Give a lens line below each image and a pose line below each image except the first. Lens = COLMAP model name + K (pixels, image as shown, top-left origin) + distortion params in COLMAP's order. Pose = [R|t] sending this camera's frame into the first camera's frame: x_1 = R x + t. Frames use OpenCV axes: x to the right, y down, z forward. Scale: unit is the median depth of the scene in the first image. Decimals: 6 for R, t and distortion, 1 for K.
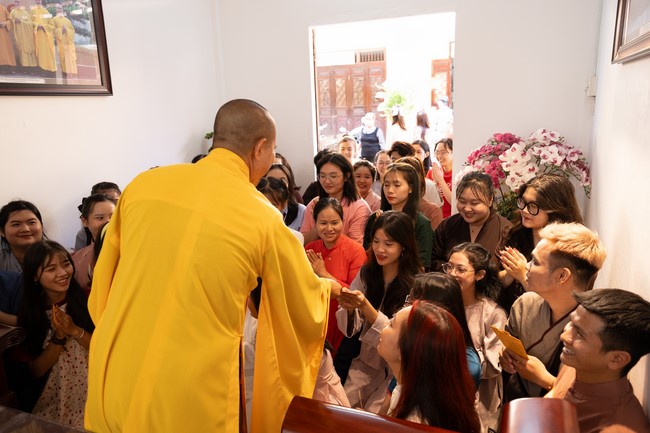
lens RADIAL K [[491.9, 0, 325.0], [0, 491.9, 216.5], [0, 0, 1]] dist [-0.014389, 0.054045]
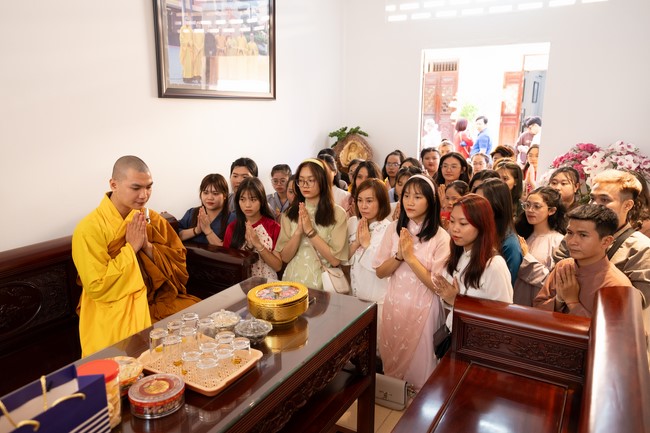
lens RADIAL K [[492.7, 0, 325.0], [0, 492.7, 216.5], [0, 0, 1]] dist [-0.002656, 0.061842]
pose [[0.992965, 0.064705, -0.099166, -0.156169], [-0.065409, 0.997851, -0.003862, 0.062820], [0.098703, 0.010322, 0.995063, -0.307106]]
